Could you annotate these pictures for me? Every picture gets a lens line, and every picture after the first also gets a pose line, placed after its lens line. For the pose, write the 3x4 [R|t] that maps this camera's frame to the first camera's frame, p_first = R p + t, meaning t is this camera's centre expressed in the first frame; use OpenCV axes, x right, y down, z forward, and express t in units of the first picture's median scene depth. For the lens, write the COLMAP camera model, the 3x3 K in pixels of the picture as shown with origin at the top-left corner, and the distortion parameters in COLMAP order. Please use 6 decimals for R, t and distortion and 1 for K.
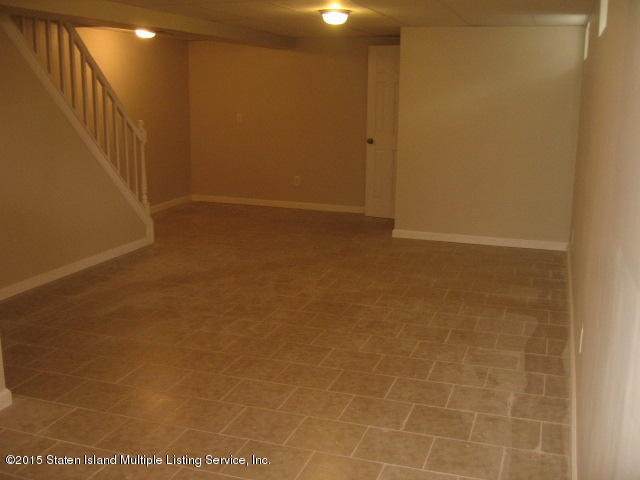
lens RADIAL K [[709.3, 0, 320.0], [0, 709.3, 240.3], [0, 0, 1]] dist [-0.096483, 0.000000]
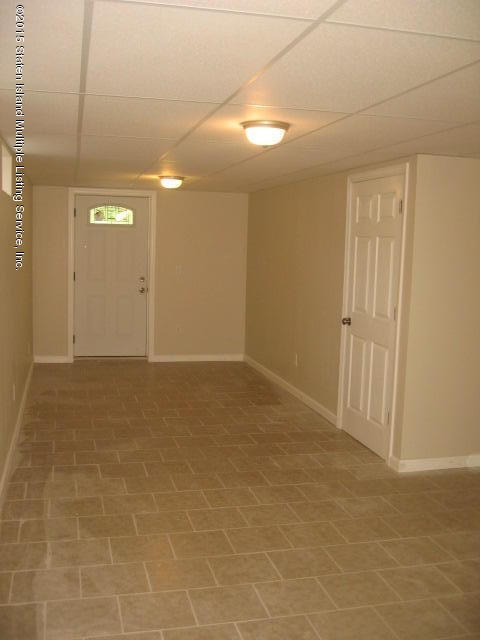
lens RADIAL K [[709.3, 0, 240.1], [0, 709.3, 320.1], [0, 0, 1]] dist [-0.096483, 0.000000]
pose [[-0.844382, 0.026604, -0.535081, 0.534928], [-0.144075, 0.950696, 0.274626, -0.371499], [0.516005, 0.308981, -0.798917, 1.738284]]
